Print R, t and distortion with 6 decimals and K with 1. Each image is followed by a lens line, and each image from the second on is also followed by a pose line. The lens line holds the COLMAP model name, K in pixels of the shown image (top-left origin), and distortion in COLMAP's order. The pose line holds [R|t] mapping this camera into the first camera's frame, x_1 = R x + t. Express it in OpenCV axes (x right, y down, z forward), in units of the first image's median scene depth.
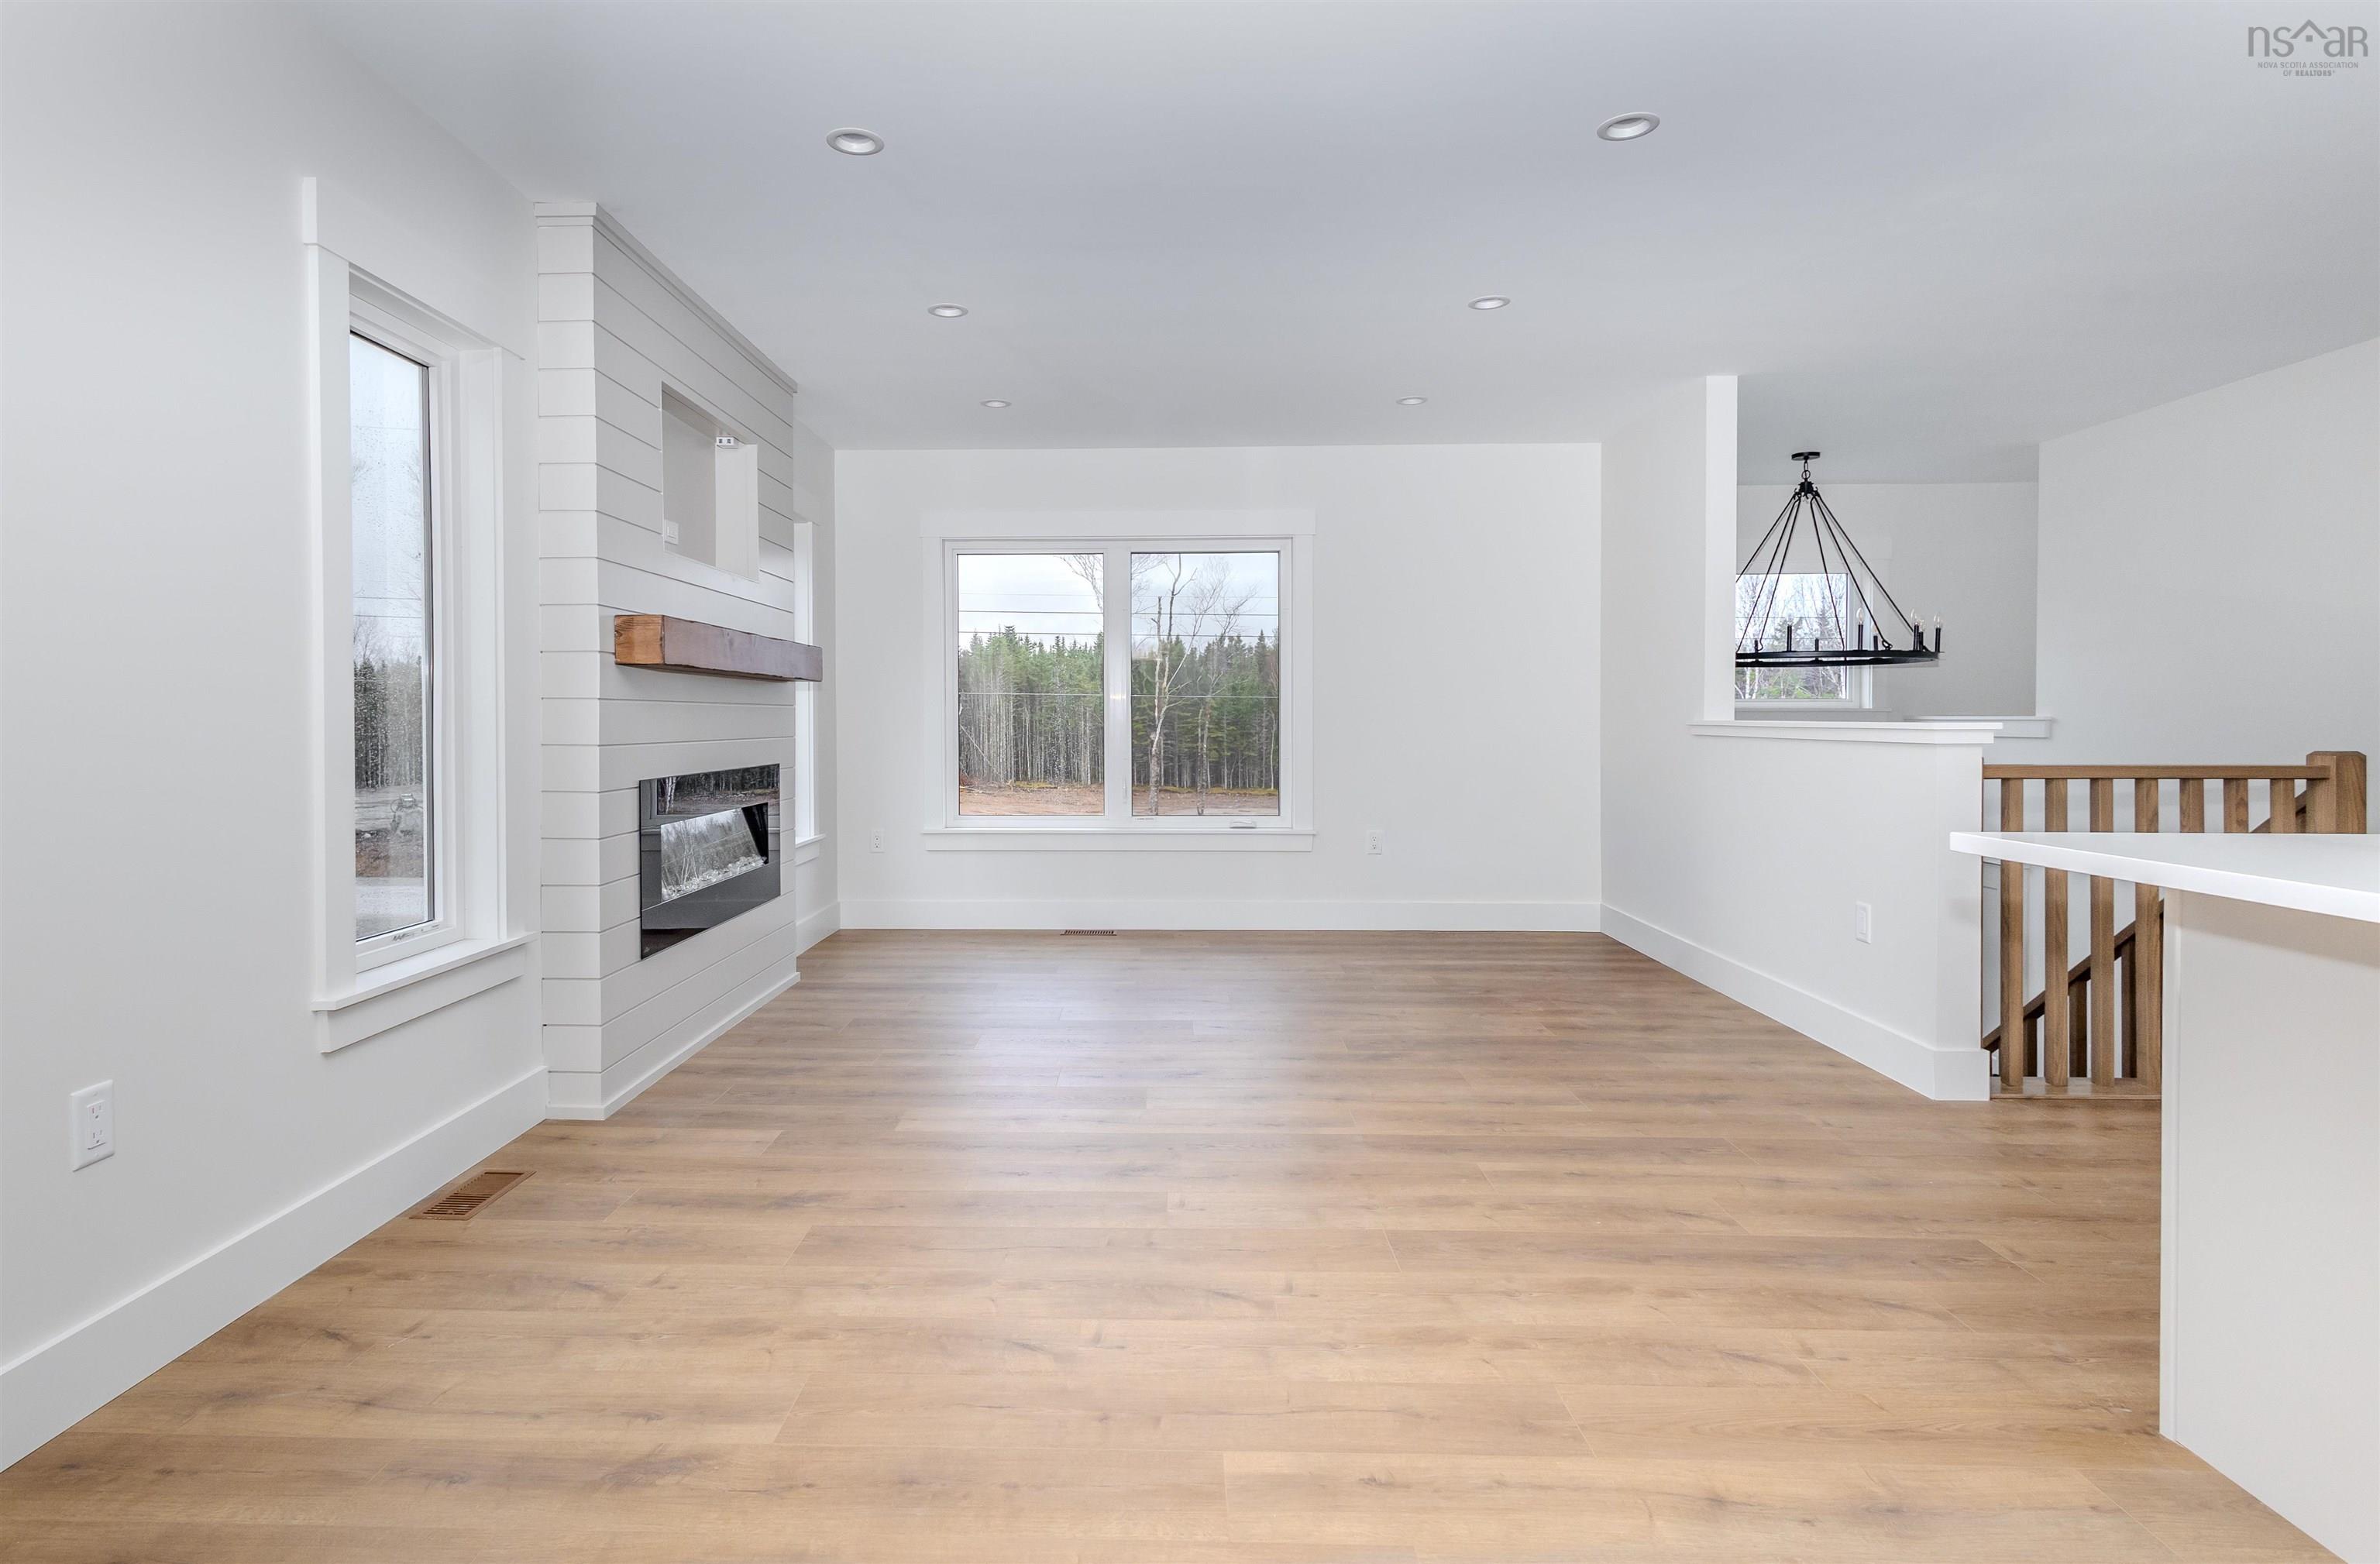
lens RADIAL K [[1245.2, 0, 1124.6], [0, 1245.2, 727.6], [0, 0, 1]] dist [0.000962, 0.000356]
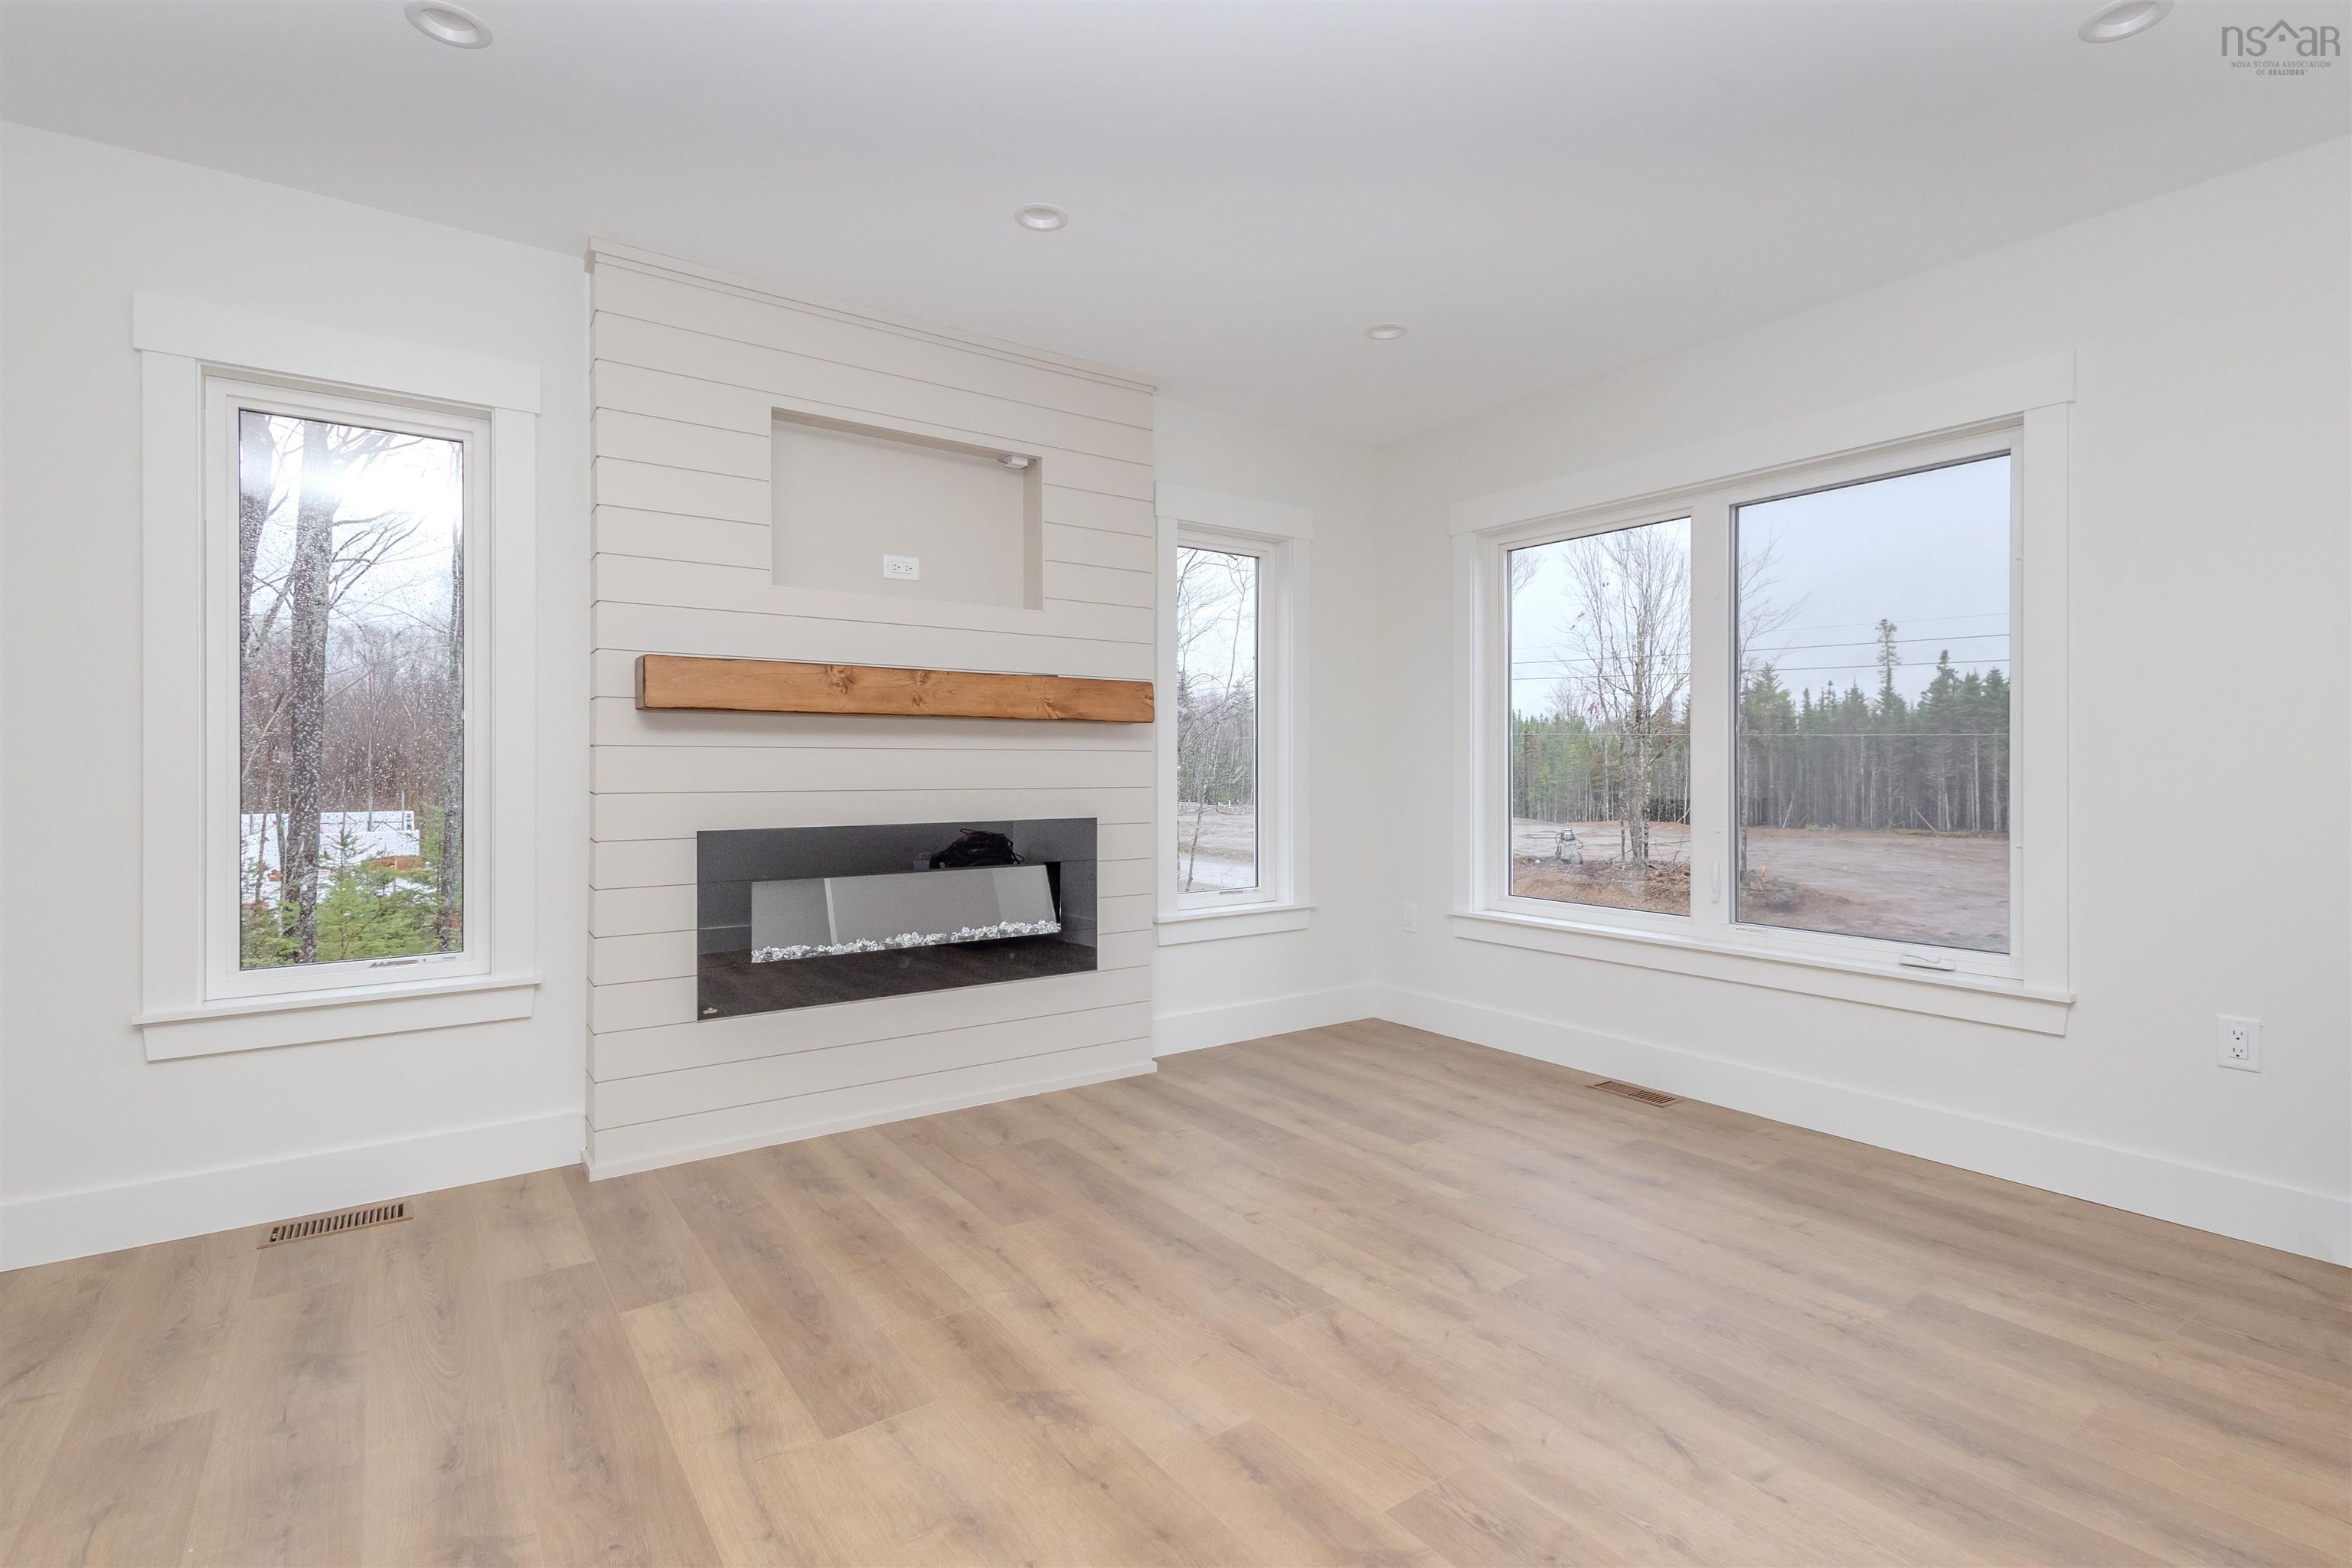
lens RADIAL K [[1094.0, 0, 1187.9], [0, 1094.0, 771.7], [0, 0, 1]] dist [0.001719, -0.000384]
pose [[0.612572, 0.005286, -0.790397, 0.599348], [-0.007757, 0.999970, 0.000676, -0.007529], [0.790376, 0.005717, 0.612595, 0.945953]]
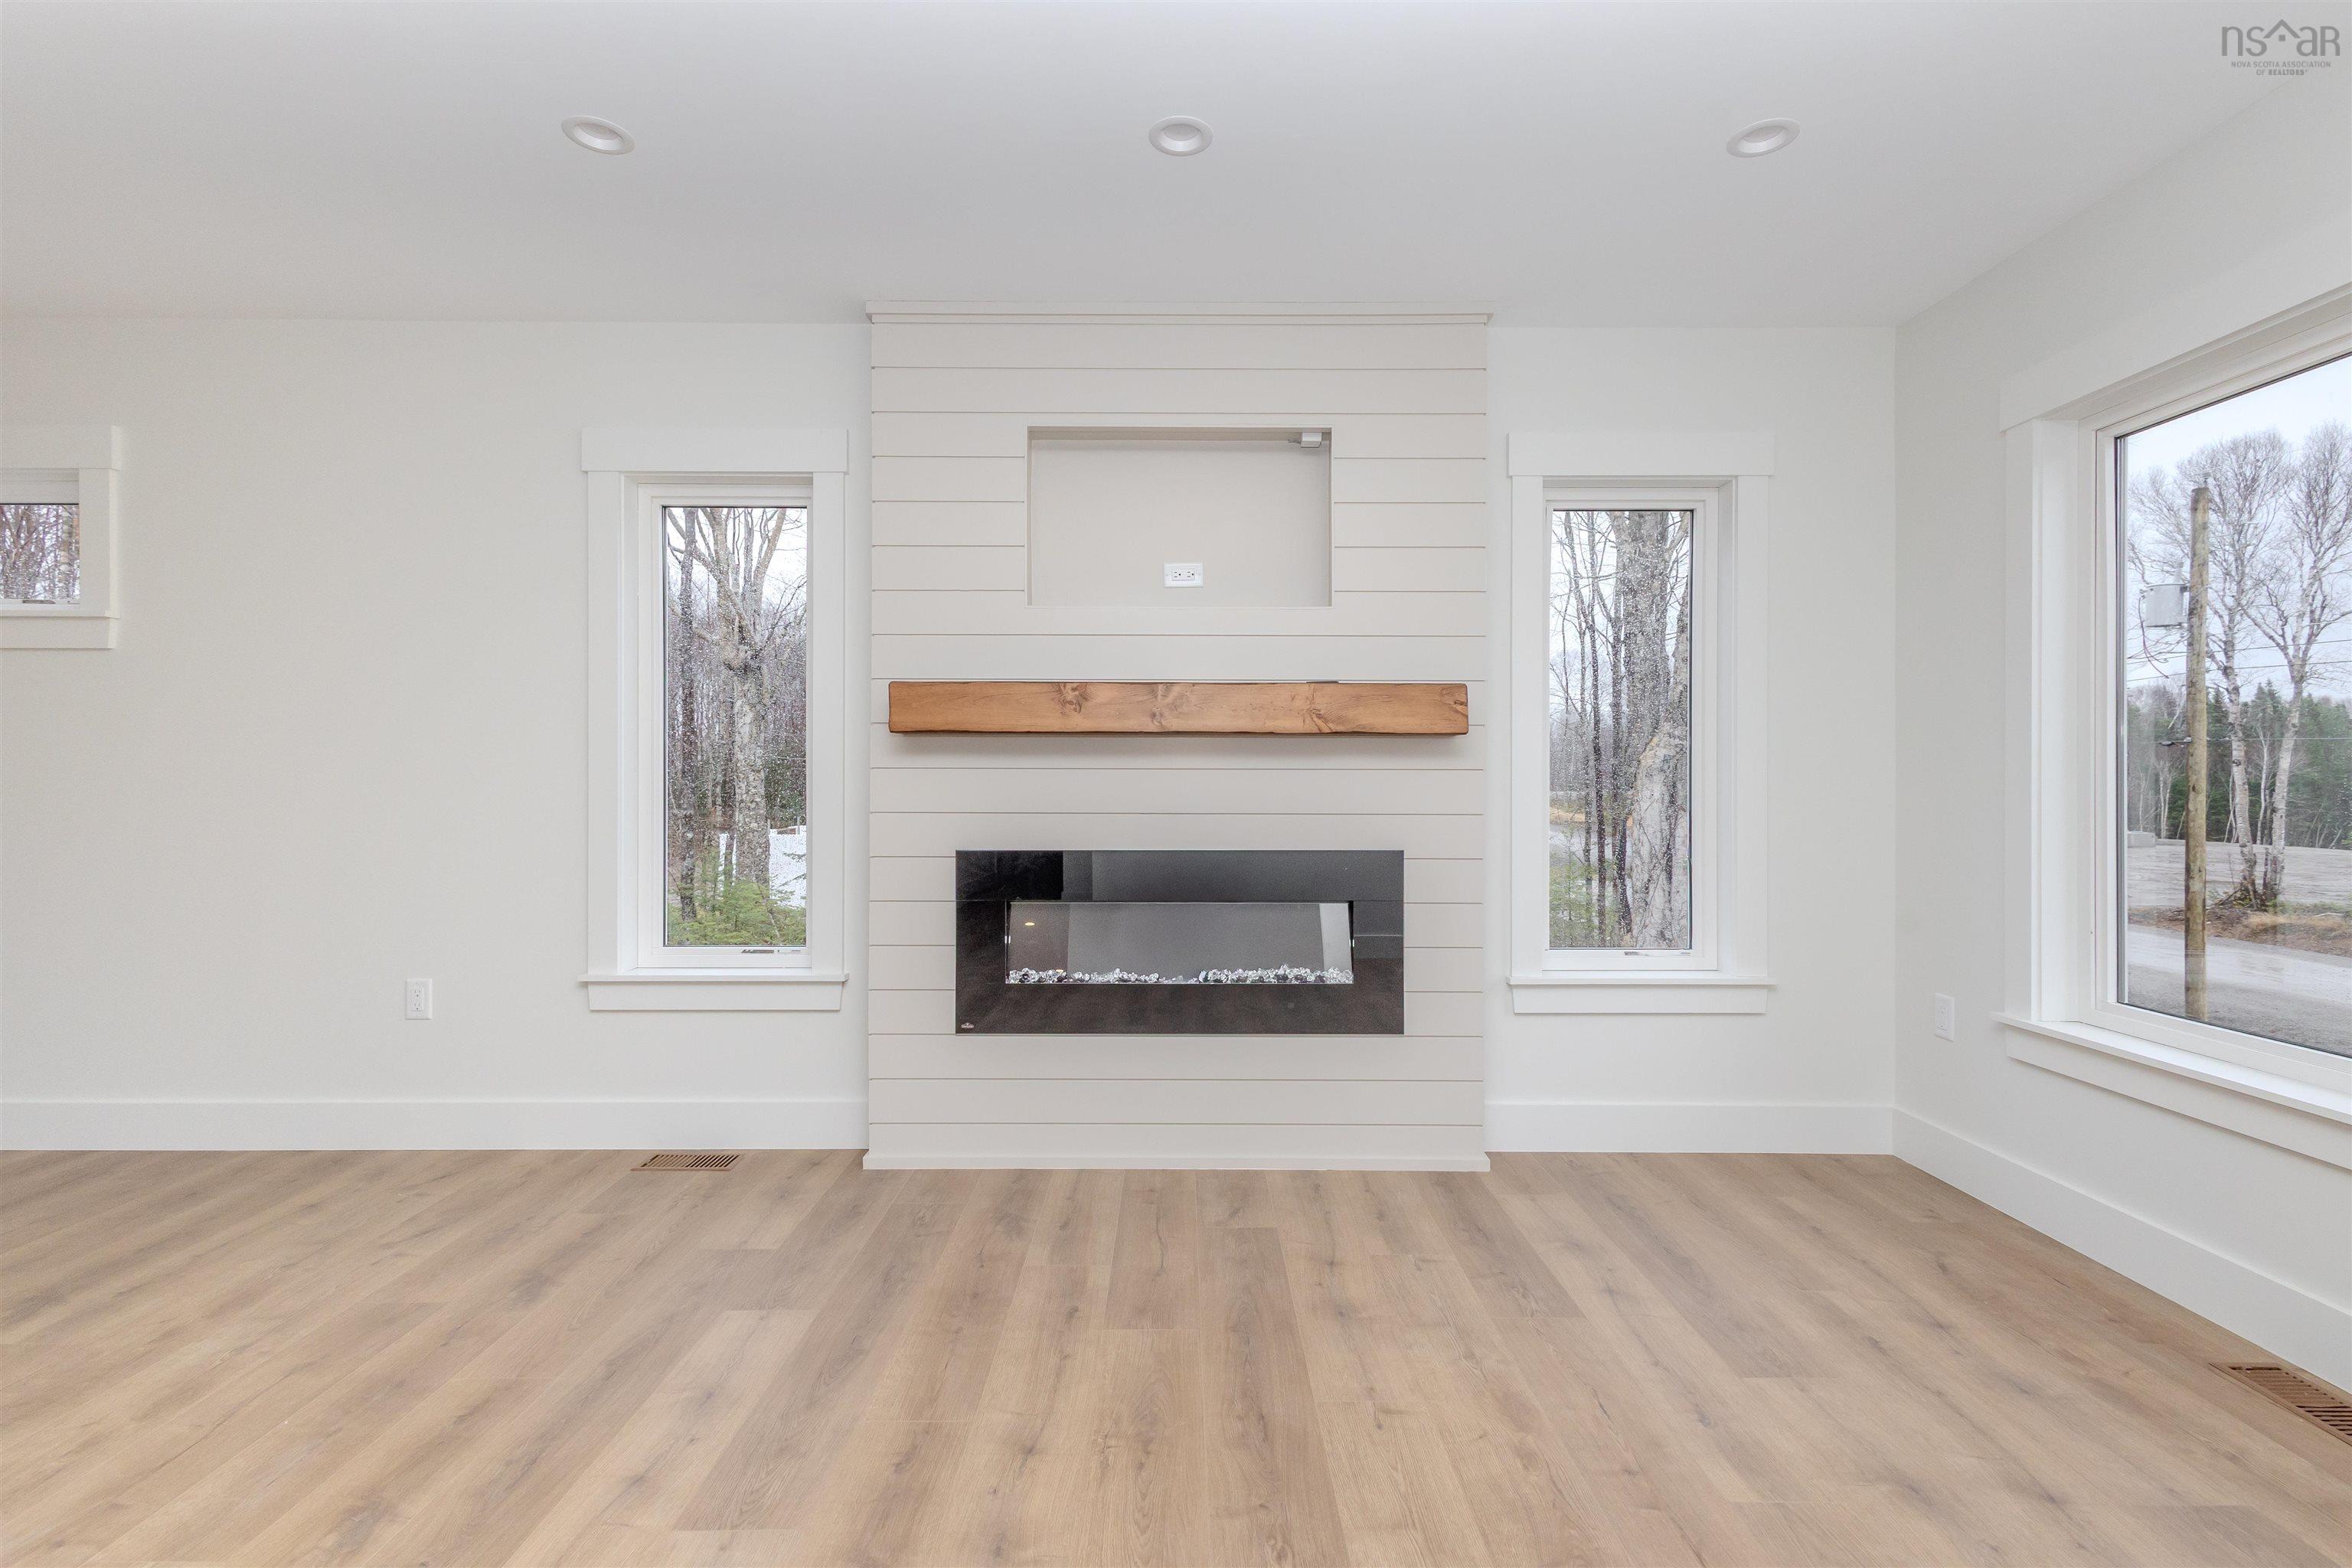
lens RADIAL K [[1073.4, 0, 1176.0], [0, 1073.4, 784.0], [0, 0, 1]] dist [0.004845, -0.000585]
pose [[0.039344, 0.004139, -0.999217, 0.555749], [-0.010918, 0.999934, 0.003712, -0.017645], [0.999166, 0.010764, 0.039386, 1.372105]]
